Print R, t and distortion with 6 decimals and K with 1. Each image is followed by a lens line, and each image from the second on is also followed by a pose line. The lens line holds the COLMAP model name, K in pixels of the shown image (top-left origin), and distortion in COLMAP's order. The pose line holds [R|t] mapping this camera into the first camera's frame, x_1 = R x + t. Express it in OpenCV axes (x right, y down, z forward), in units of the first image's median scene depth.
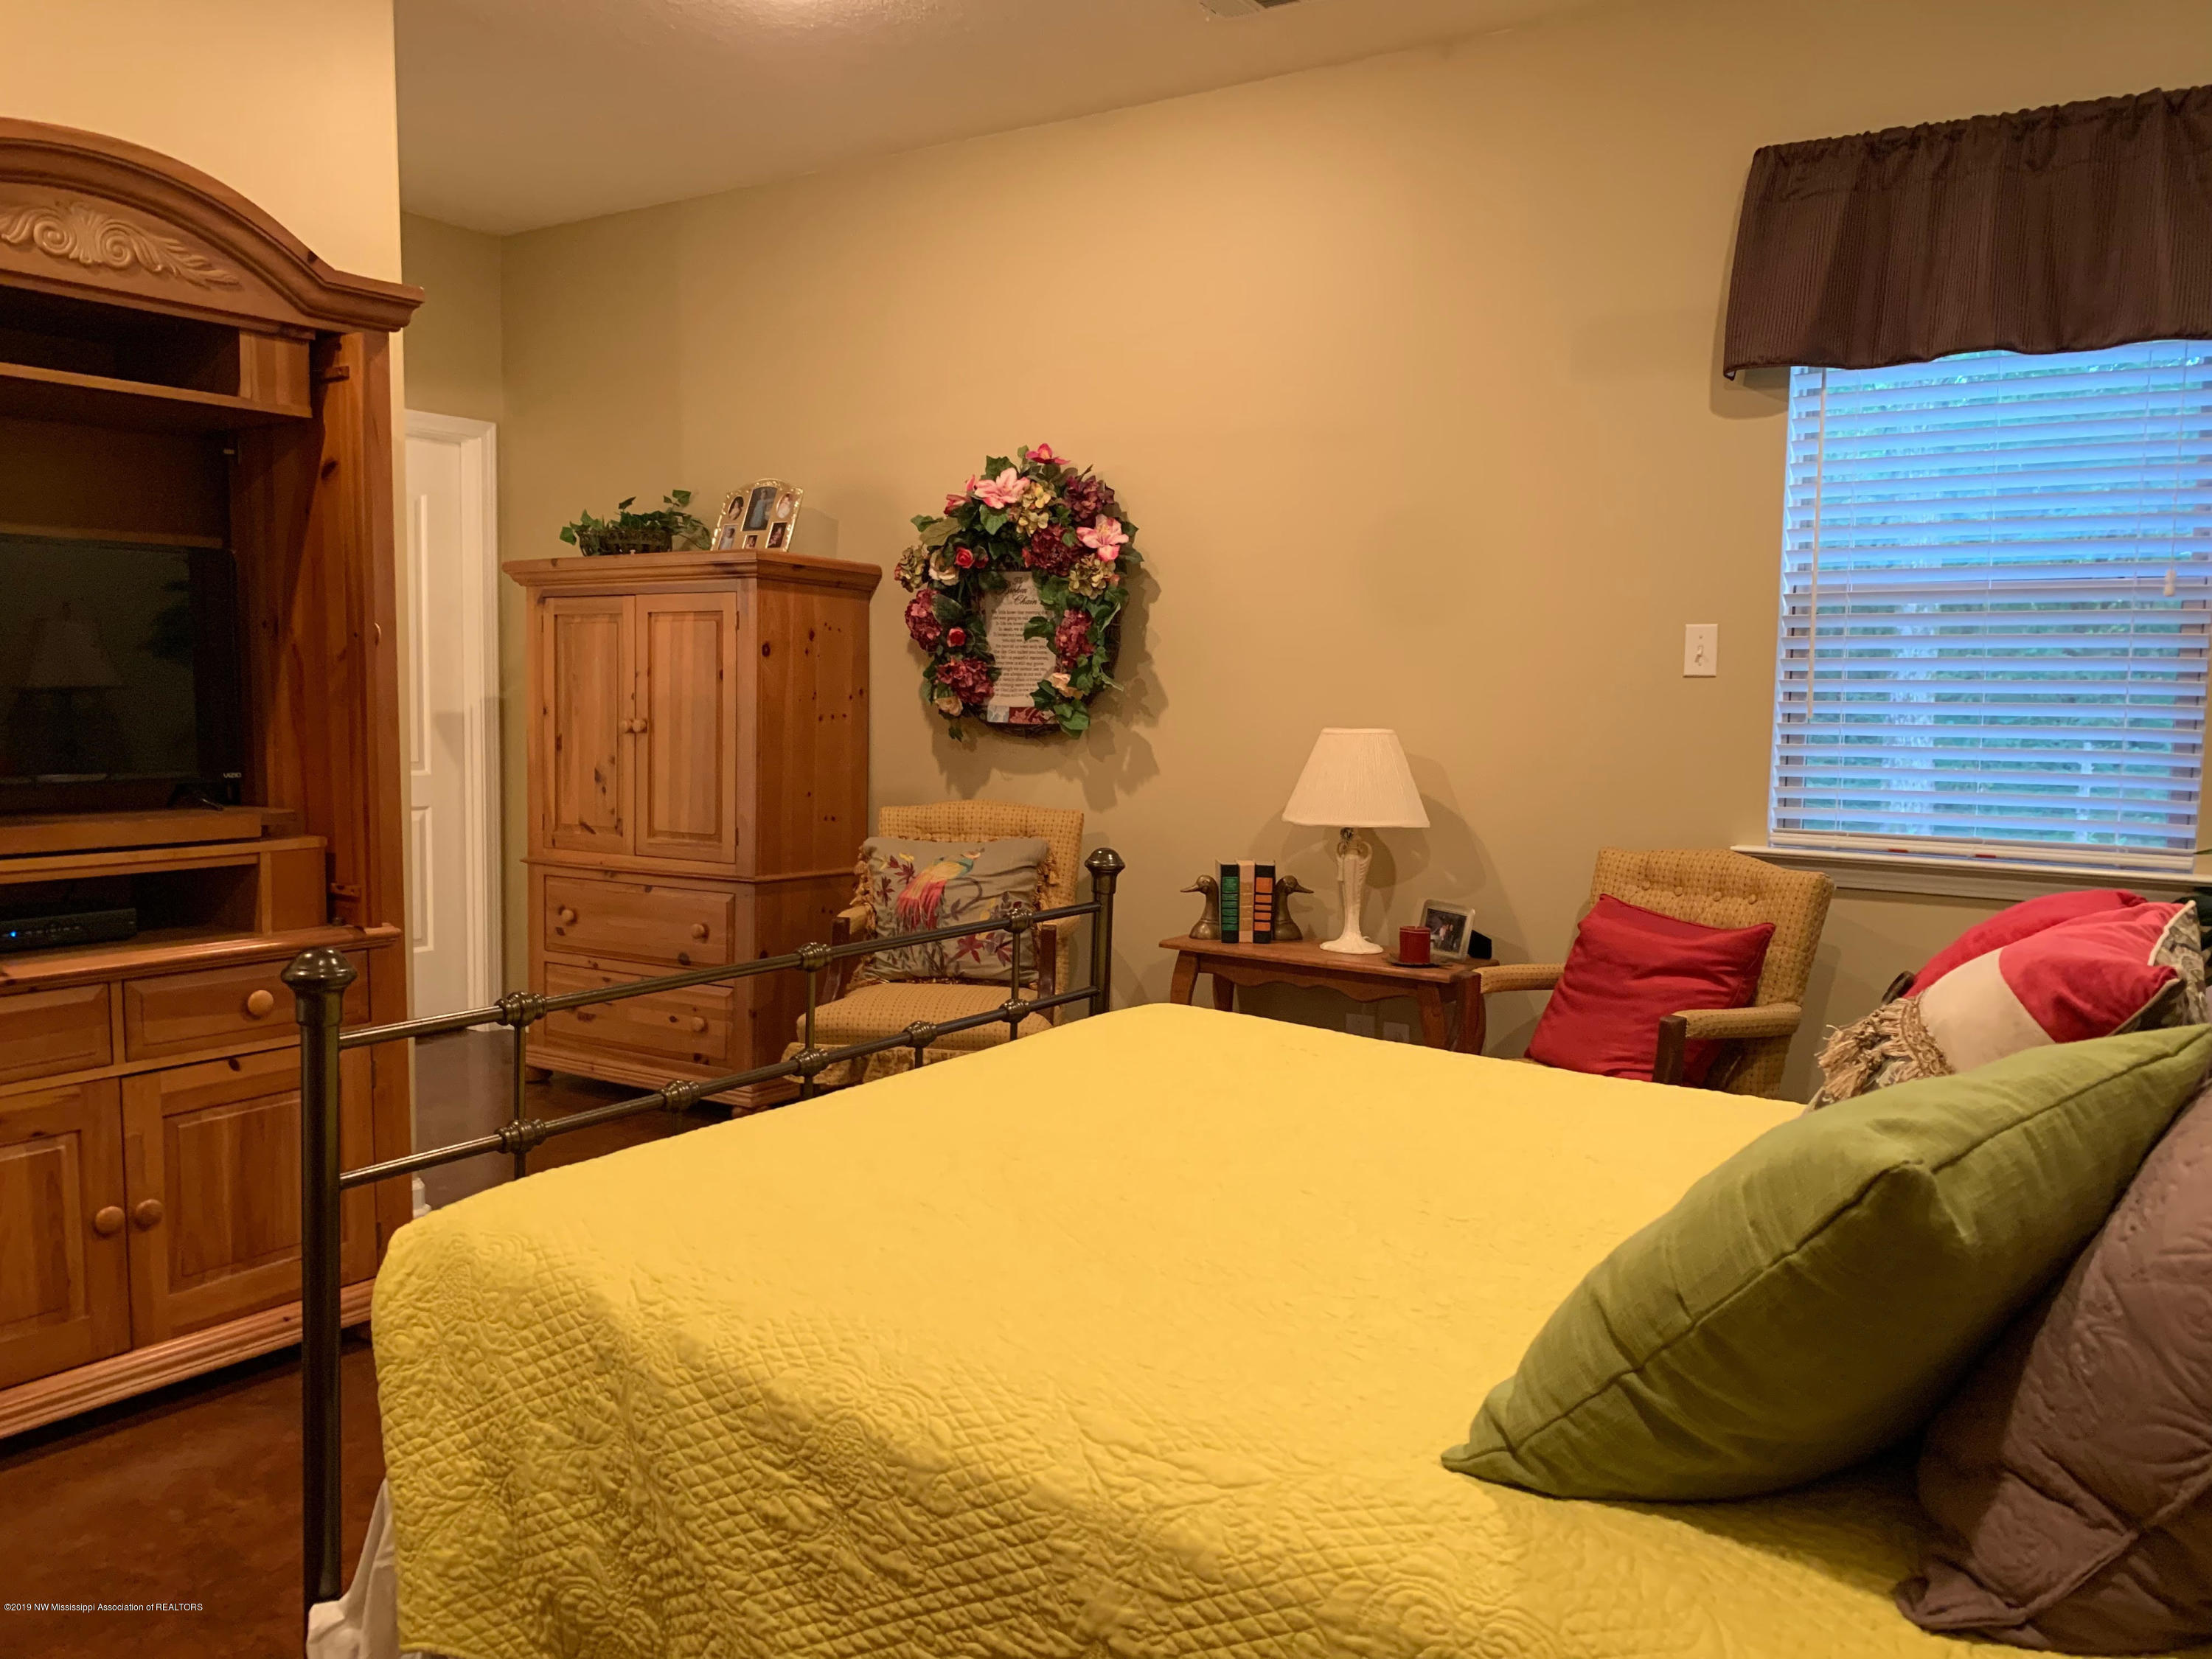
lens RADIAL K [[1684.1, 0, 1111.2], [0, 1684.1, 829.2], [0, 0, 1]] dist [0.025373, -0.034258]
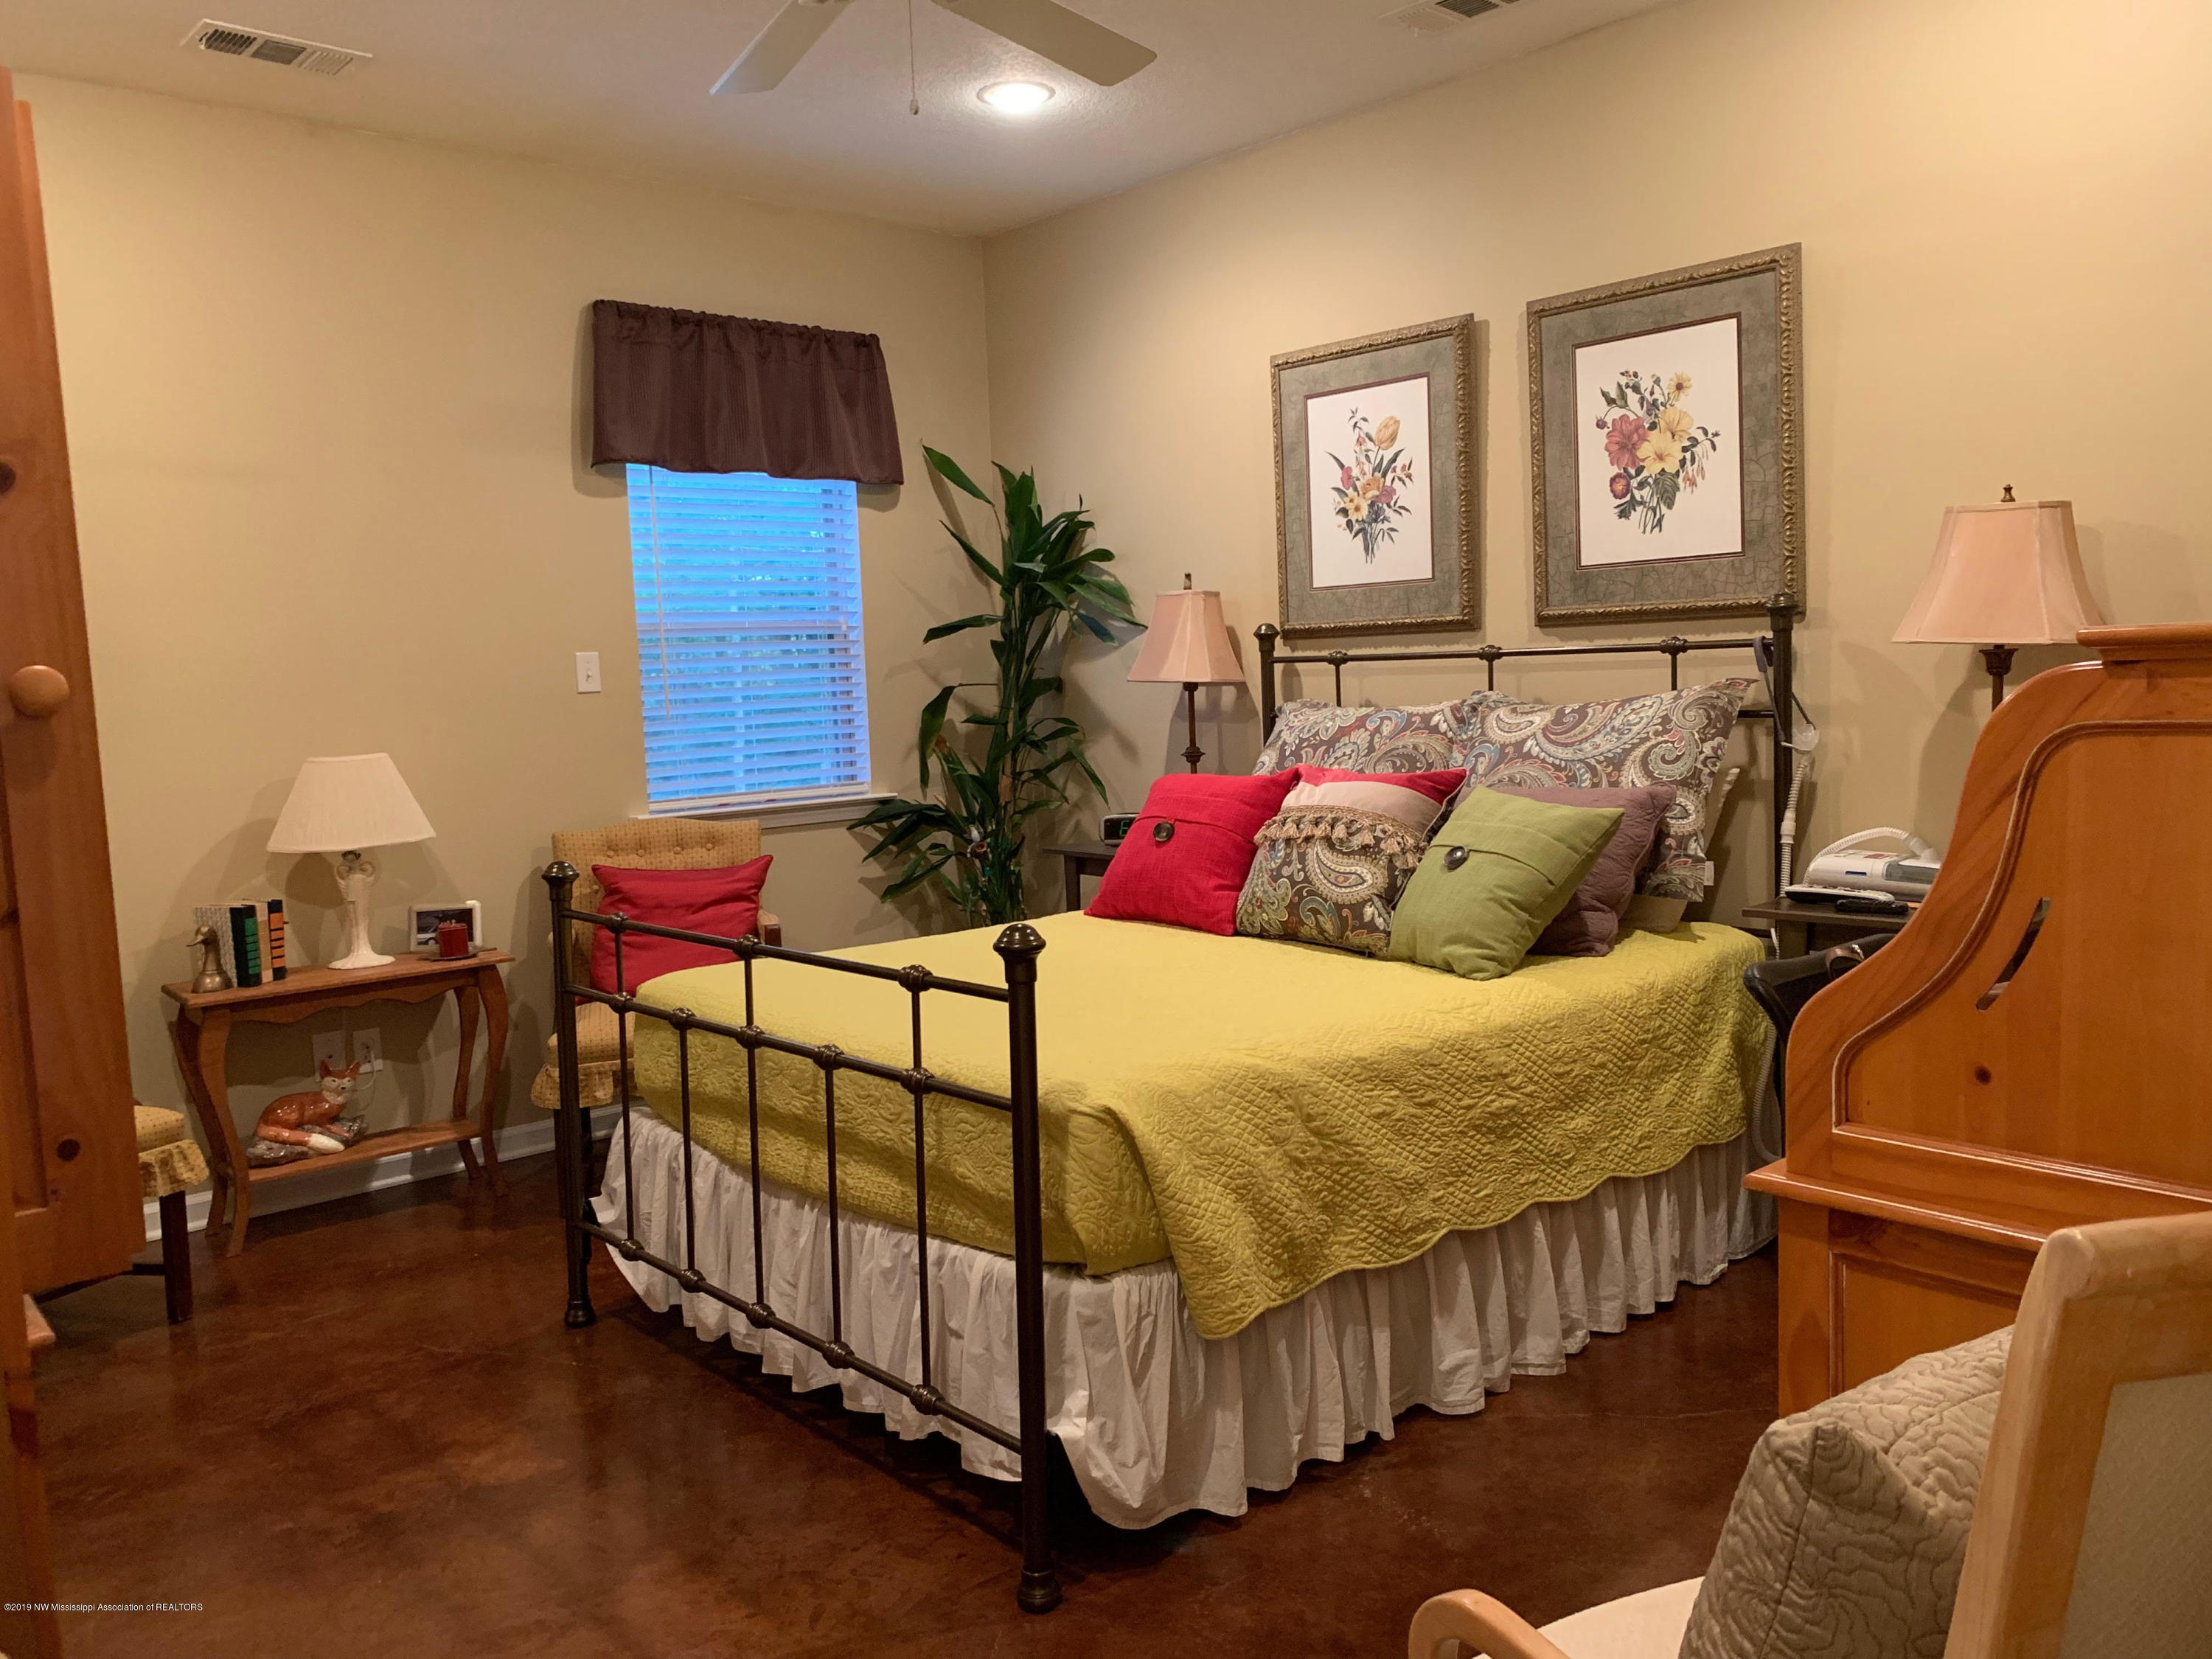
lens RADIAL K [[1684.1, 0, 1089.8], [0, 1684.1, 812.0], [0, 0, 1]] dist [0.025373, -0.034258]
pose [[0.279525, -0.110217, 0.953792, -0.805048], [0.127889, 0.988812, 0.076784, -0.050803], [-0.951583, 0.100516, 0.290493, 0.270055]]
